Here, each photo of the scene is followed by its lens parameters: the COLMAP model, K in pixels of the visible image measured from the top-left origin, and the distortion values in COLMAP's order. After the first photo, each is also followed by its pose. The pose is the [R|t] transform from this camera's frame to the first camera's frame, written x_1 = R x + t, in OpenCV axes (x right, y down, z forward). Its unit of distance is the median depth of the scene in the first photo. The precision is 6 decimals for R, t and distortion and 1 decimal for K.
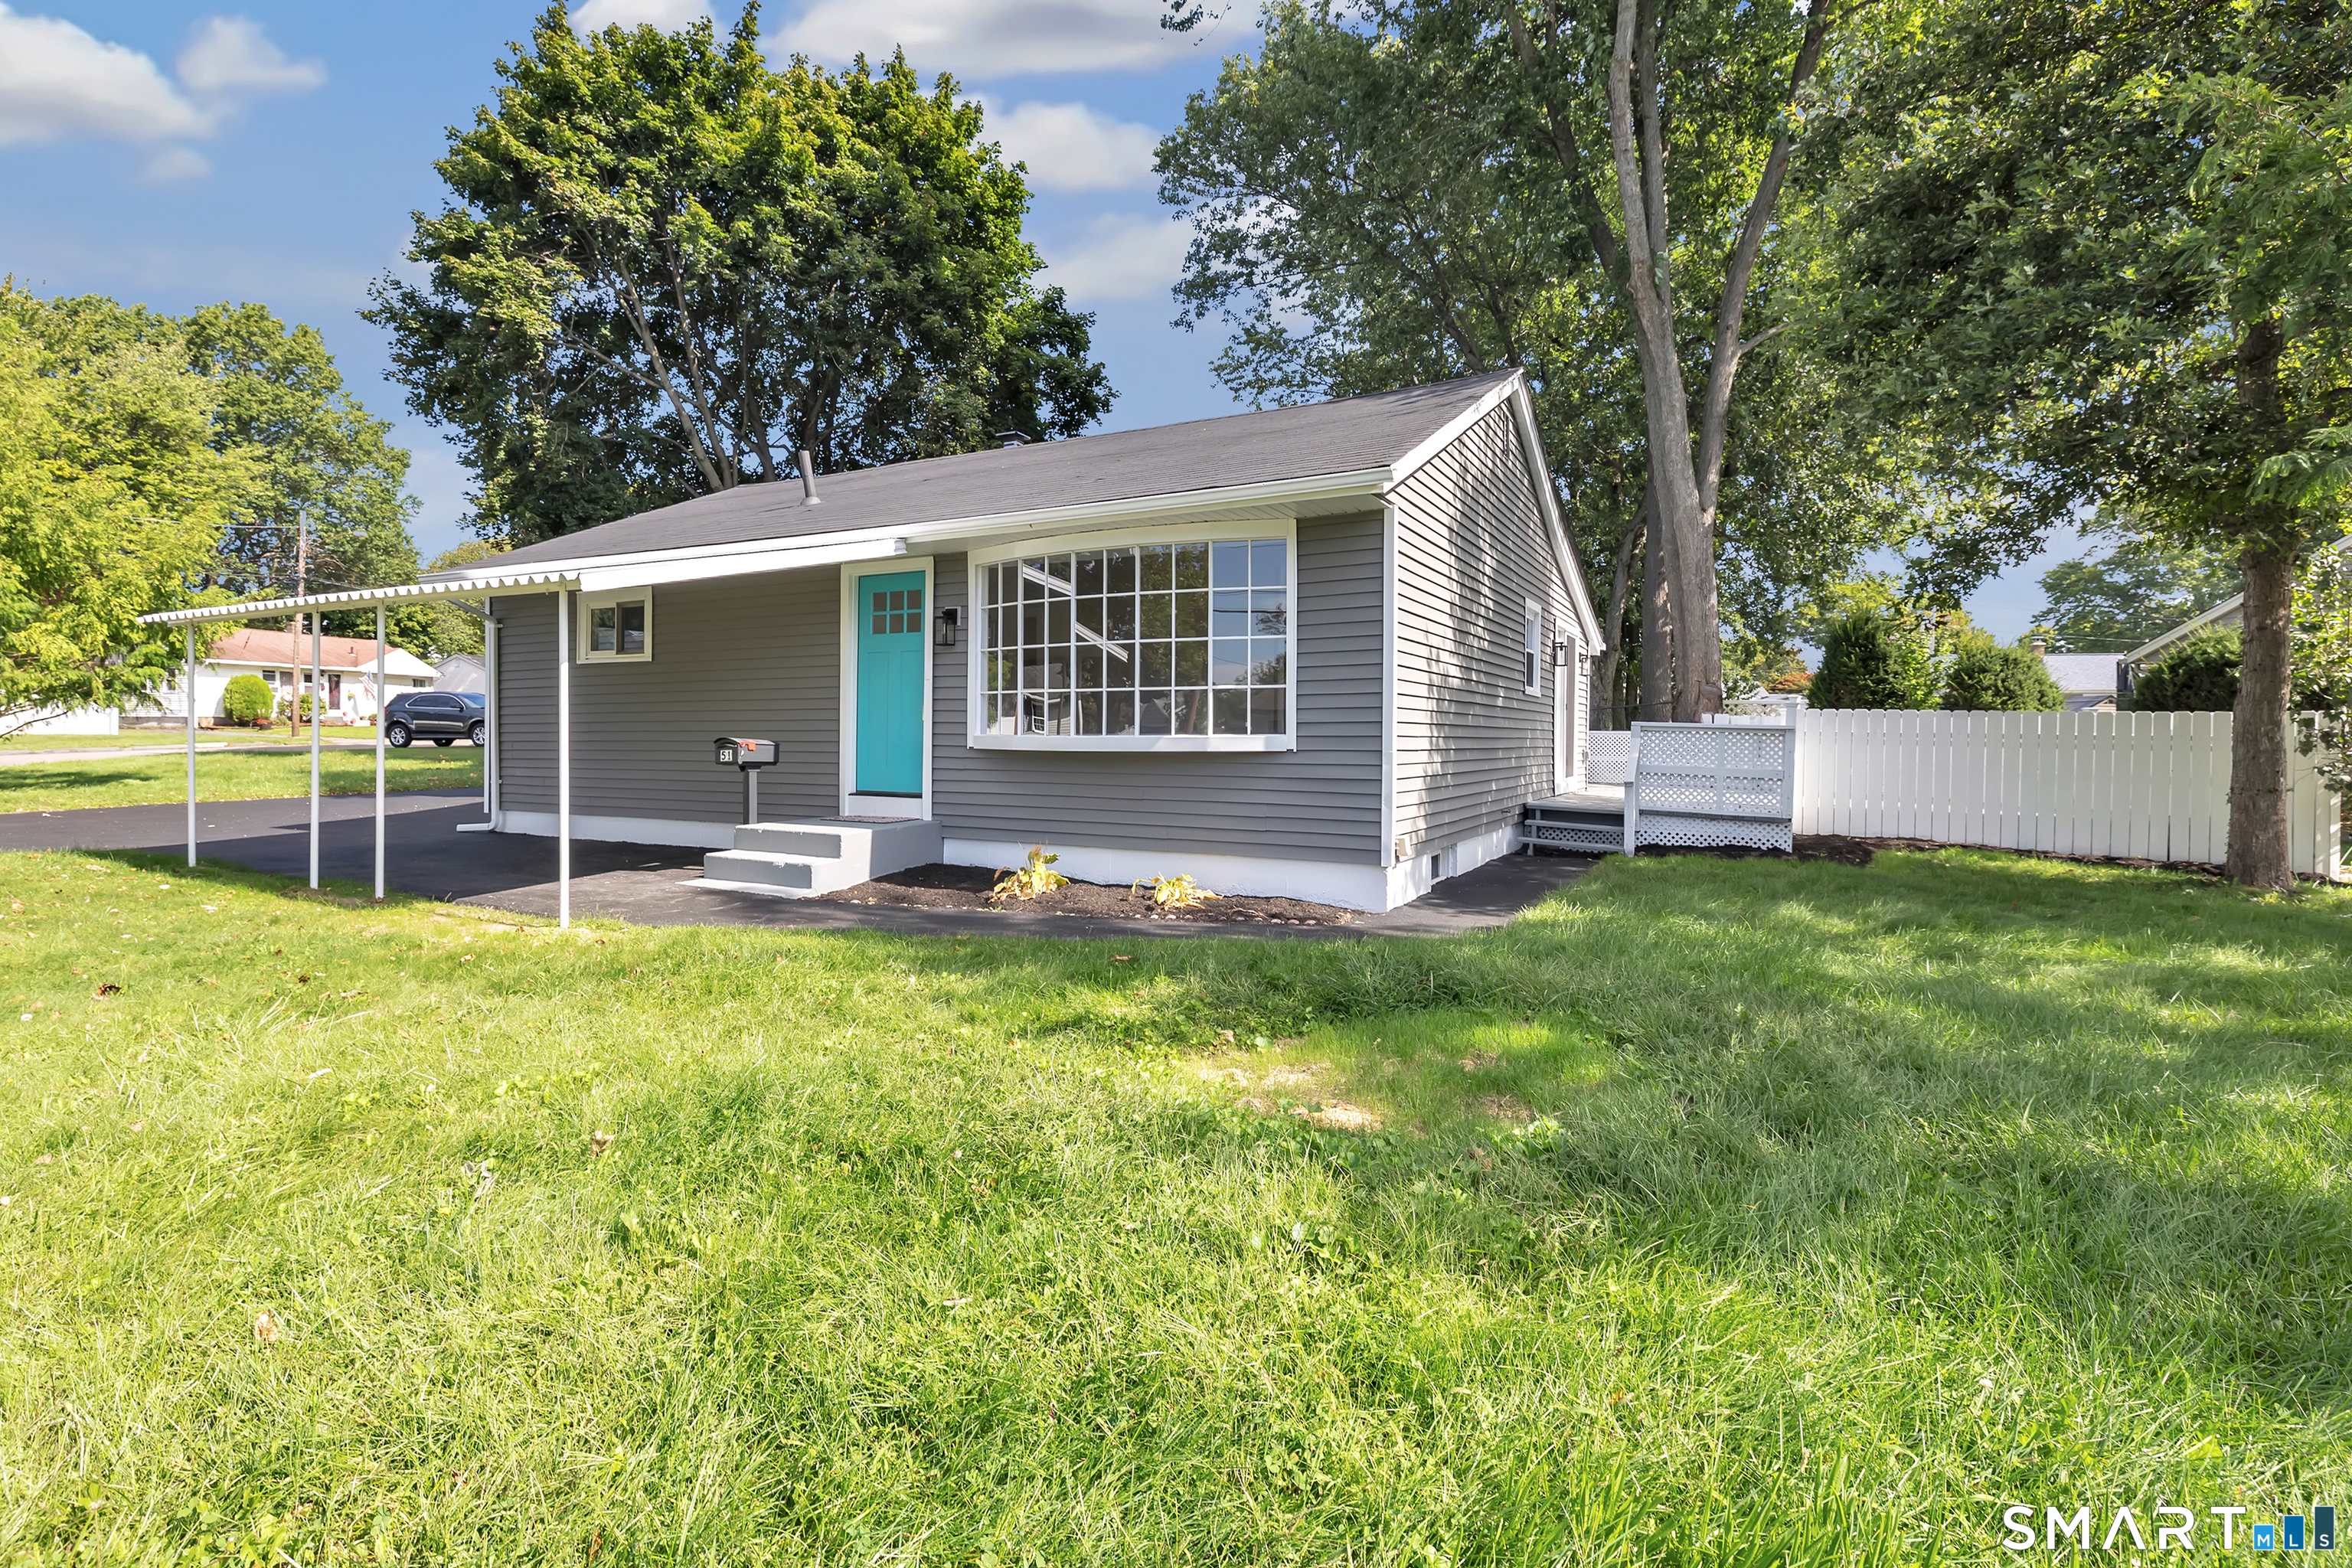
lens RADIAL K [[1032.6, 0, 1176.0], [0, 1032.6, 744.2], [0, 0, 1]] dist [-0.001054, -0.000017]
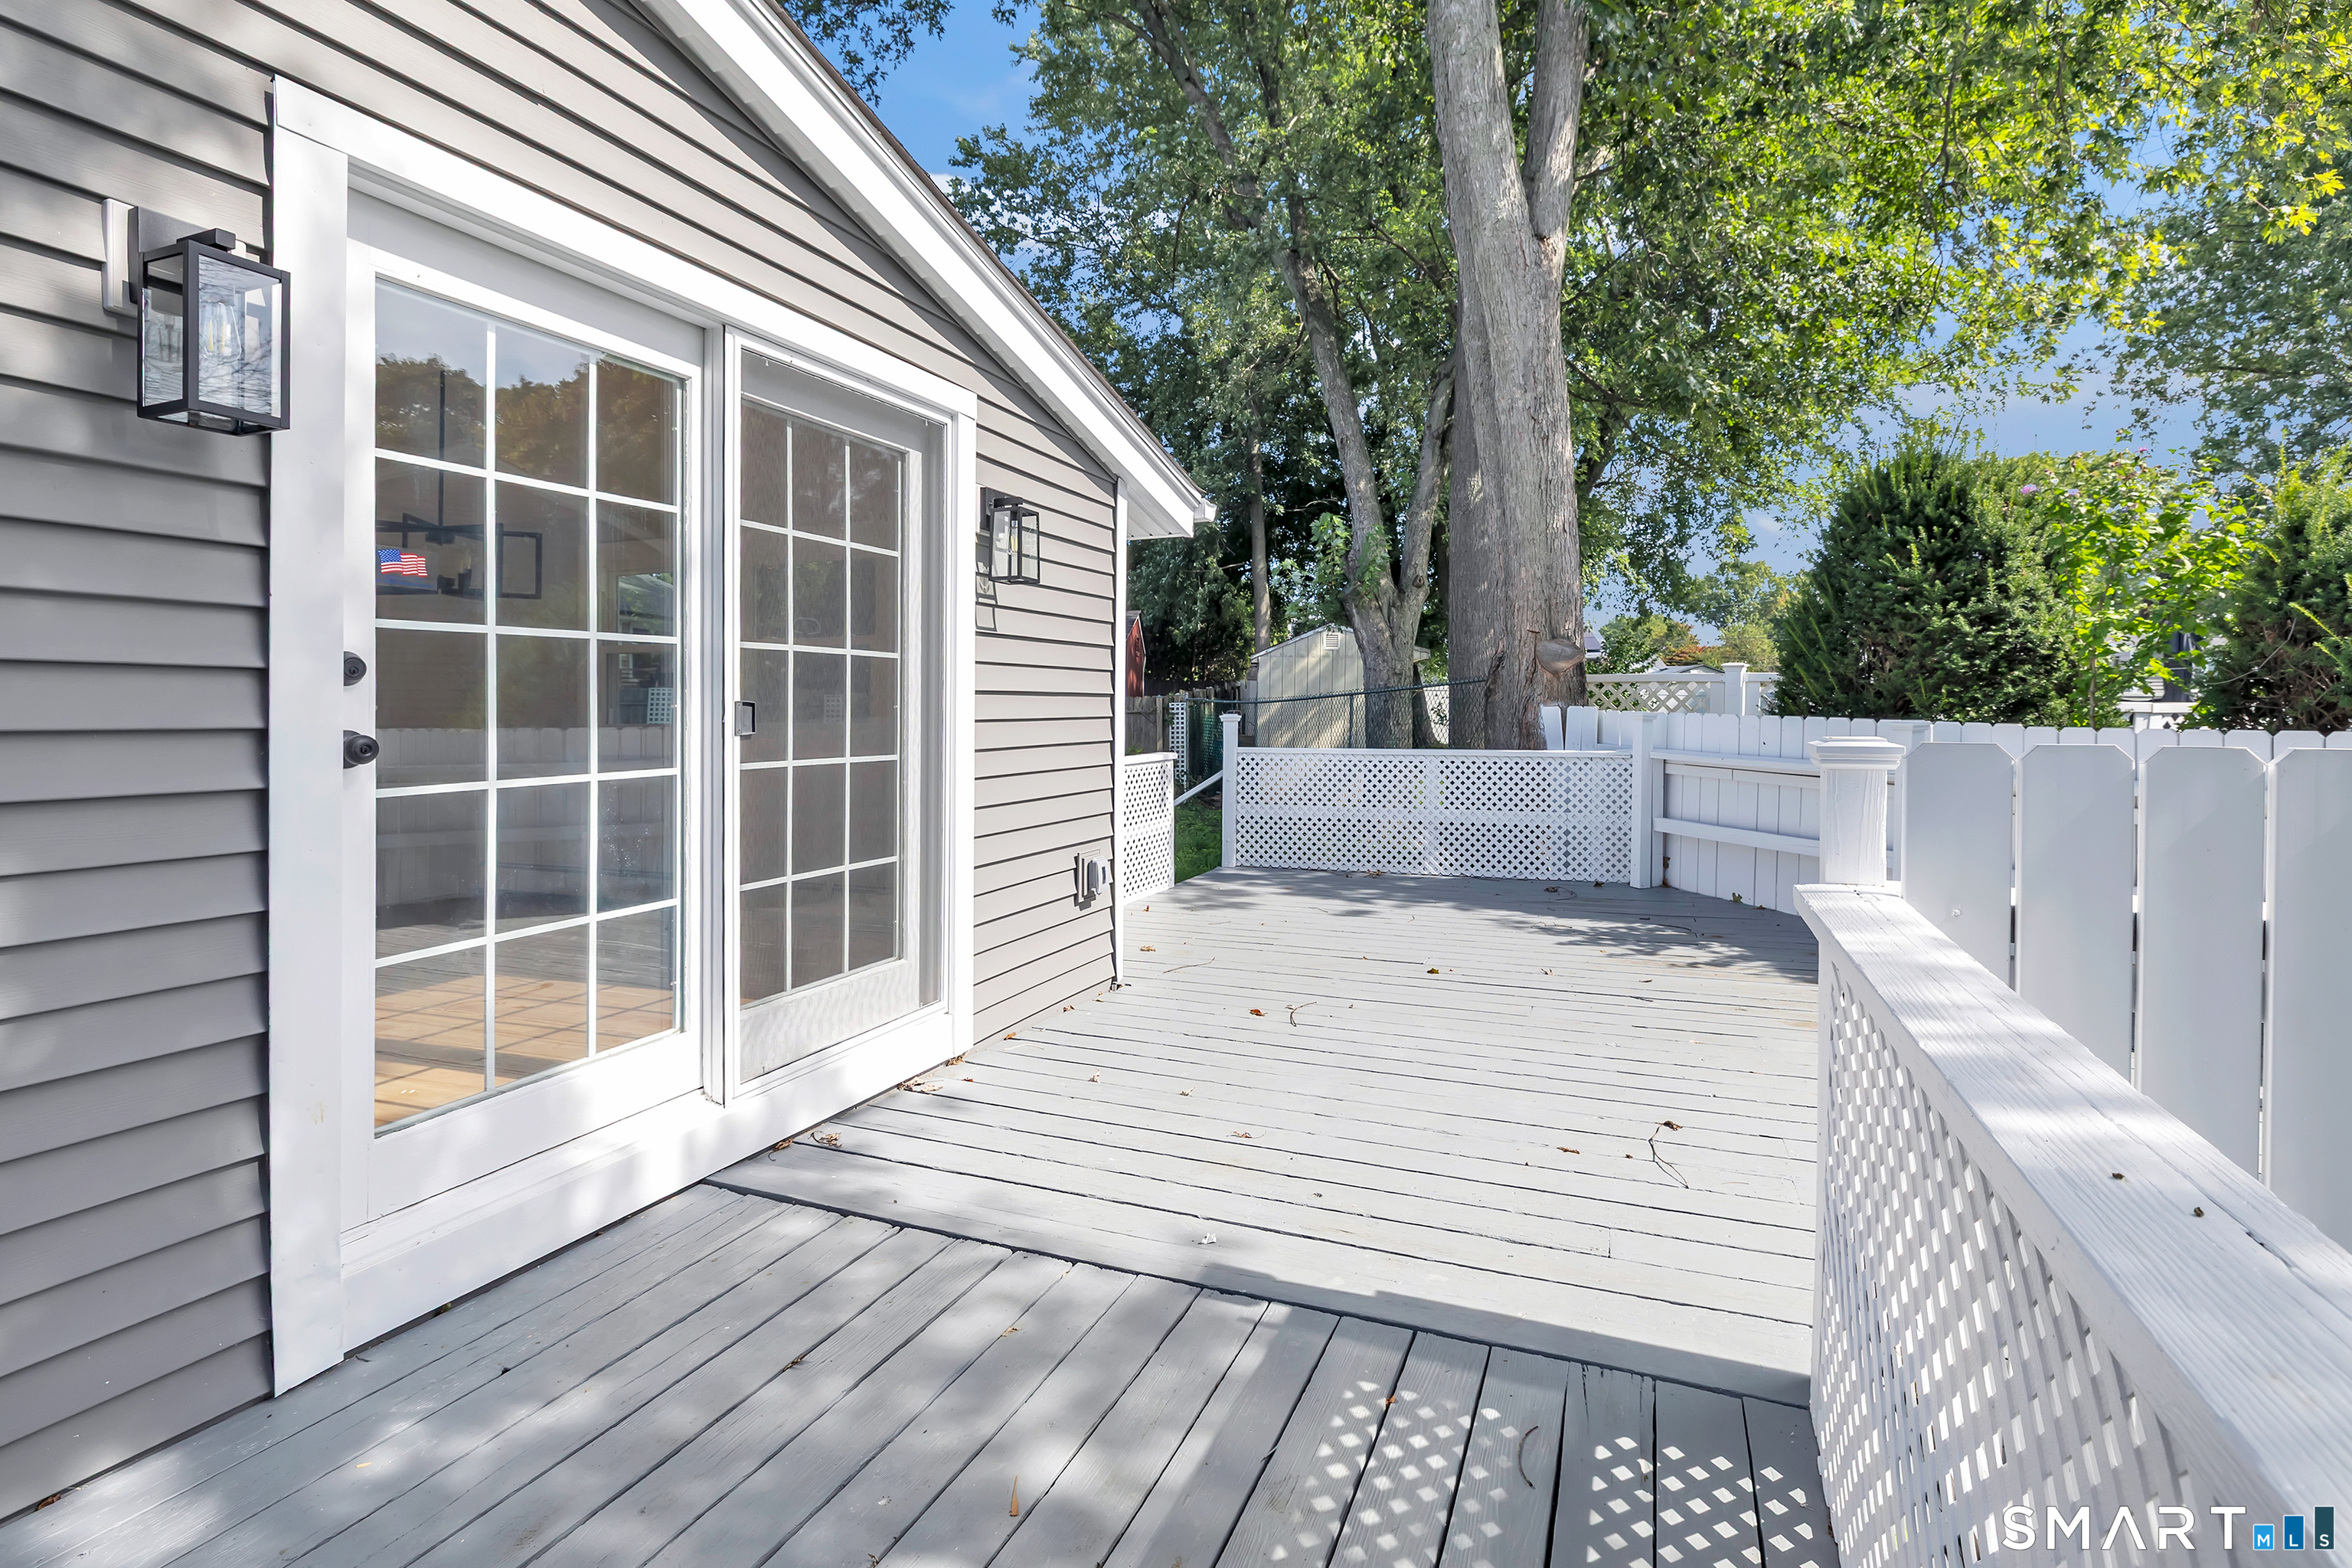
lens RADIAL K [[1032.6, 0, 1176.0], [0, 1032.6, 744.2], [0, 0, 1]] dist [-0.001054, -0.000017]
pose [[0.996906, -0.004310, 0.078490, 0.268769], [0.002162, 0.999621, 0.027440, -0.019993], [-0.078579, -0.027186, 0.996537, 0.473735]]
